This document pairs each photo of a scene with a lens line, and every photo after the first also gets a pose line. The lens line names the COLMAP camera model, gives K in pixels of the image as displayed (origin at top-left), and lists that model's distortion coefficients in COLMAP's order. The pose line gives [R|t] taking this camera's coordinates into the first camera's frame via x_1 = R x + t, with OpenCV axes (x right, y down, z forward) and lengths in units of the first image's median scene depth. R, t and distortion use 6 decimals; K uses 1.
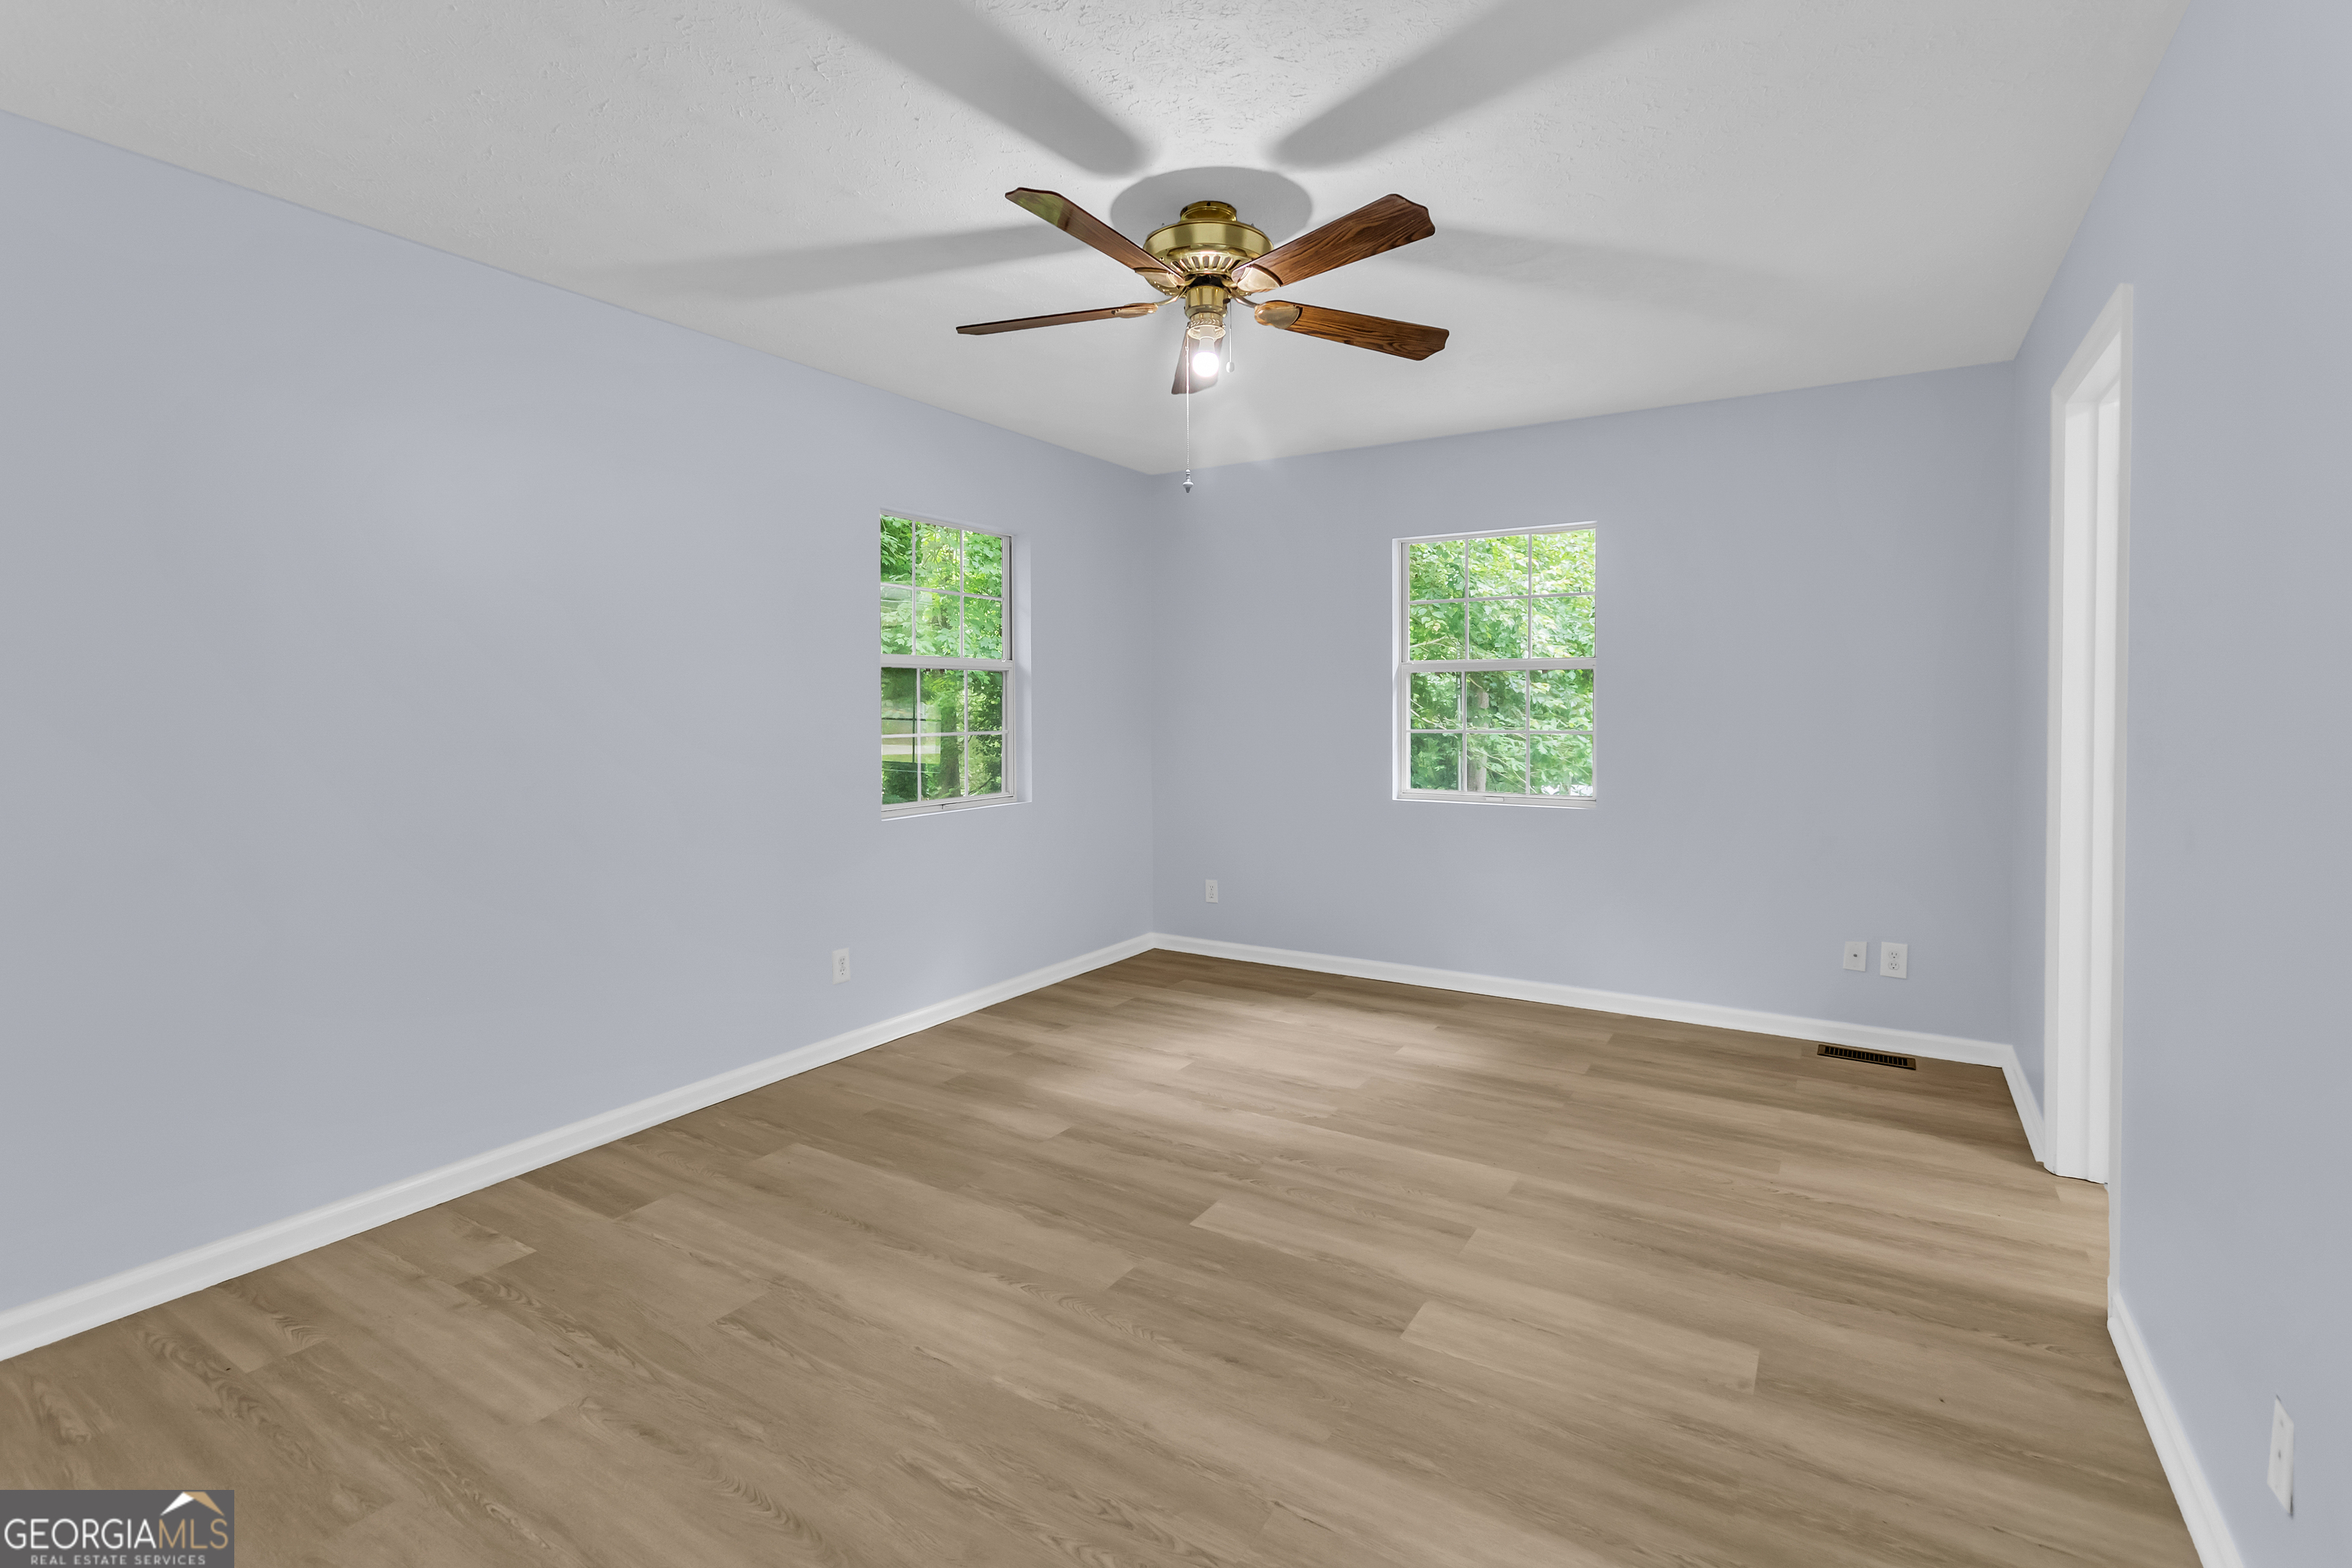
lens RADIAL K [[1072.4, 0, 1074.9], [0, 1072.4, 717.2], [0, 0, 1]] dist [0.012543, -0.003944]
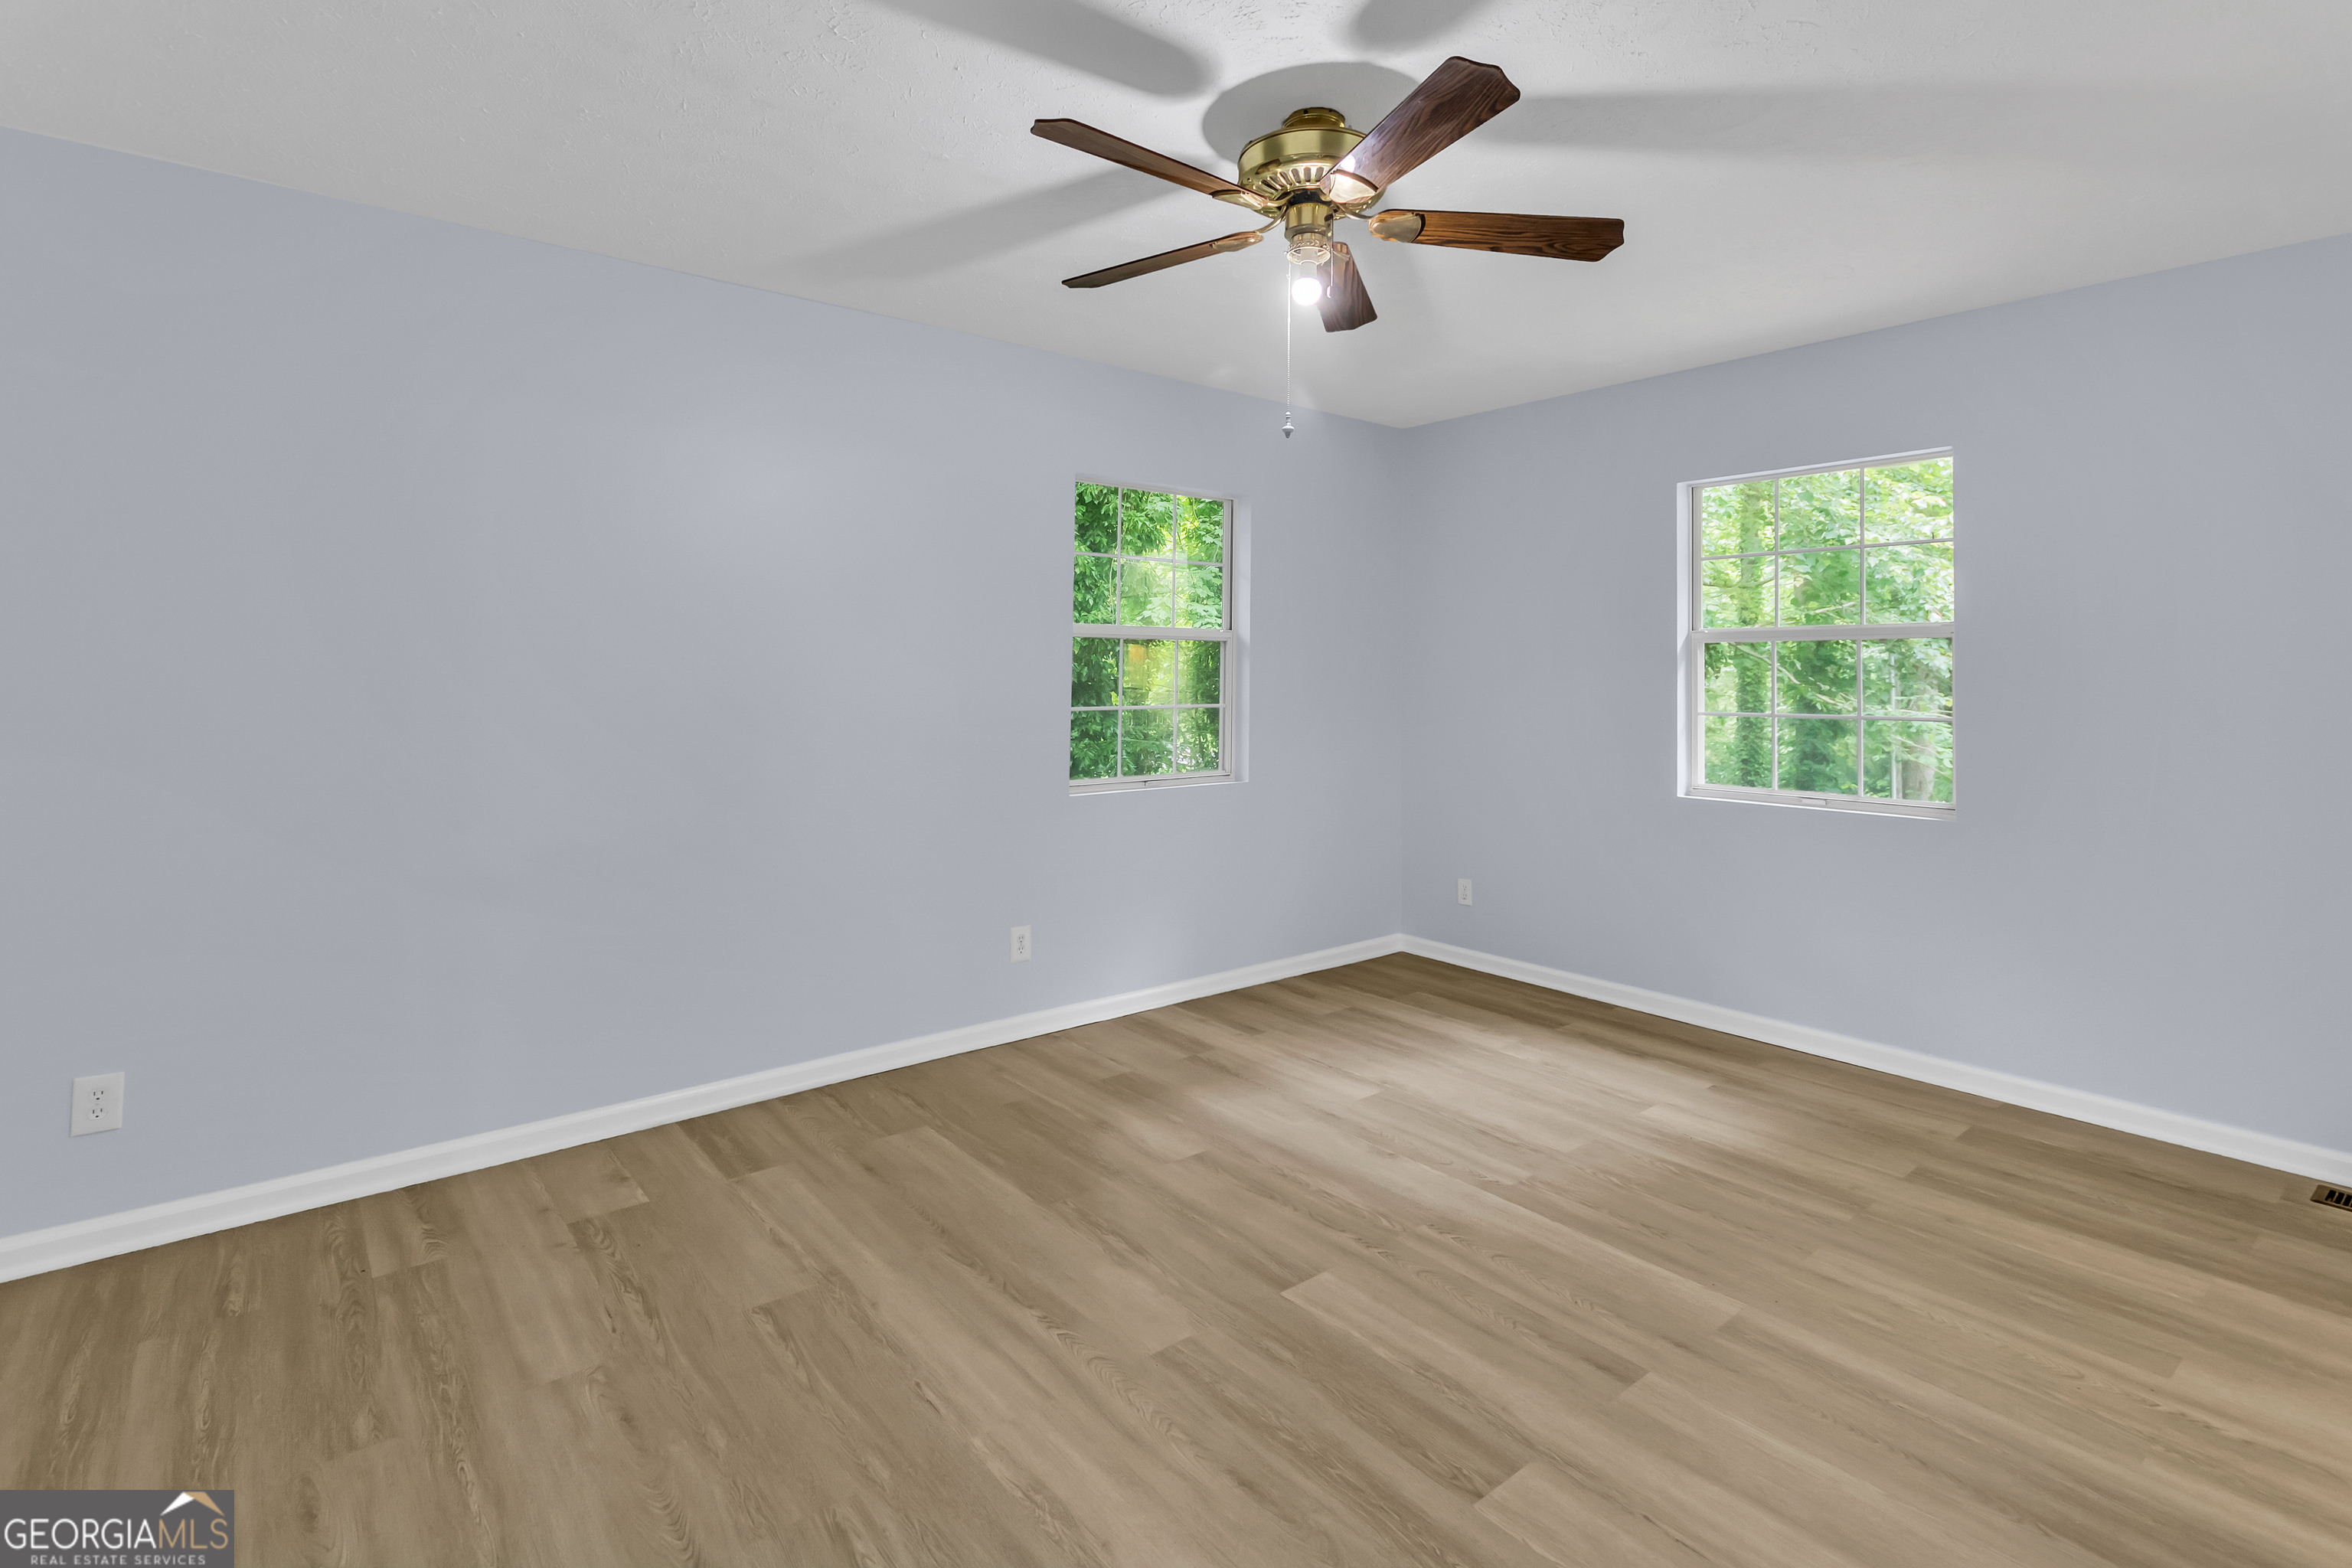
lens RADIAL K [[1072.4, 0, 1097.9], [0, 1072.4, 644.8], [0, 0, 1]] dist [0.012543, -0.003944]
pose [[0.949861, -0.001162, -0.312672, 0.226937], [-0.011057, 0.999243, -0.037304, -0.006603], [0.312478, 0.038891, 0.949128, 0.123548]]
